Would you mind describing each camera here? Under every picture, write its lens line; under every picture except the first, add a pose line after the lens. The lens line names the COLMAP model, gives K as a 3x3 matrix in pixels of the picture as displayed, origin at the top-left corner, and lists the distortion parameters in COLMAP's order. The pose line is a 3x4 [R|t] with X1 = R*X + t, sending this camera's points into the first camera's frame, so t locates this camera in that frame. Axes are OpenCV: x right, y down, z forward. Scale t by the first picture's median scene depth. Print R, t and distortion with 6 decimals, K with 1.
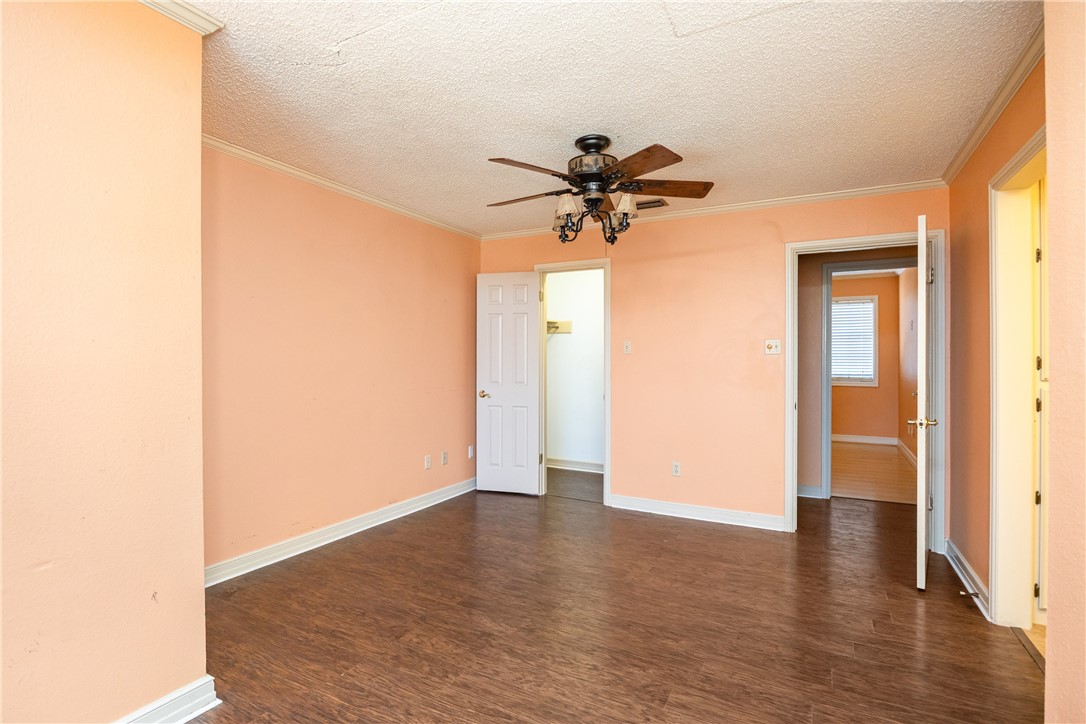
lens RADIAL K [[523.1, 0, 543.2], [0, 523.1, 355.5], [0, 0, 1]] dist [0.000935, 0.000133]
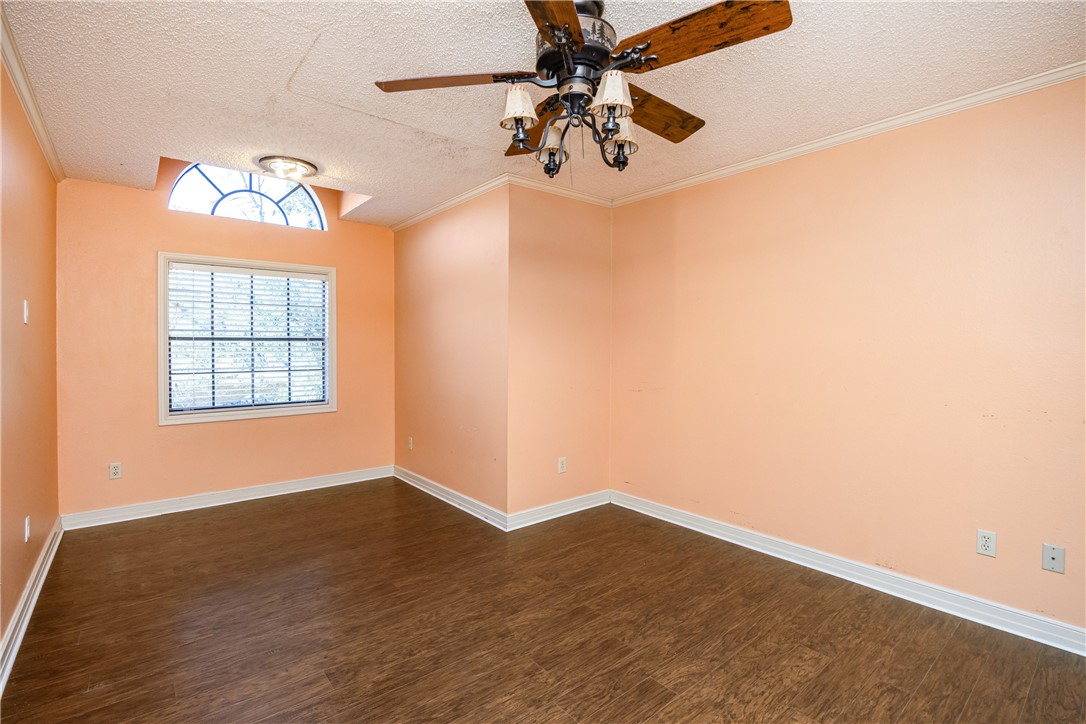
lens RADIAL K [[502.4, 0, 545.5], [0, 502.4, 351.9], [0, 0, 1]] dist [-0.012441, 0.000072]
pose [[-0.383511, -0.001371, -0.923535, 0.862770], [0.003910, 0.999988, -0.003108, 0.013031], [0.923528, -0.004803, -0.383501, 1.557915]]
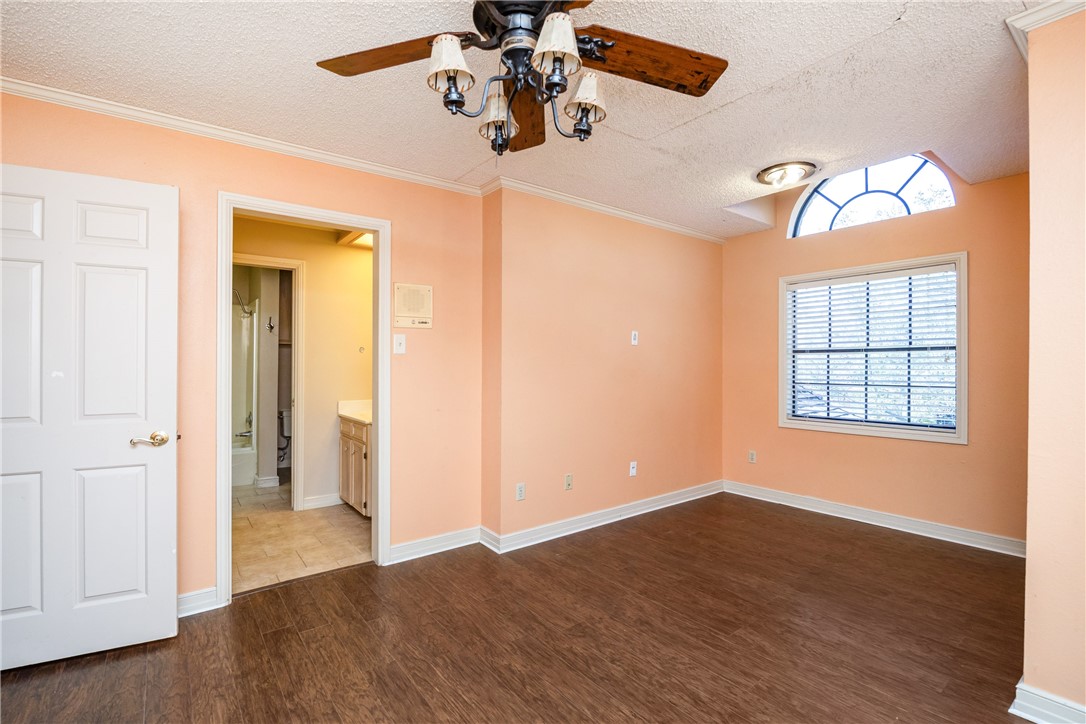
lens RADIAL K [[494.6, 0, 543.1], [0, 494.6, 363.3], [0, 0, 1]] dist [0.000264, 0.000072]
pose [[-0.910240, -0.005392, 0.414046, -0.168436], [-0.007378, 0.999968, -0.003196, 0.015210], [-0.414015, -0.005964, -0.910250, 1.875645]]
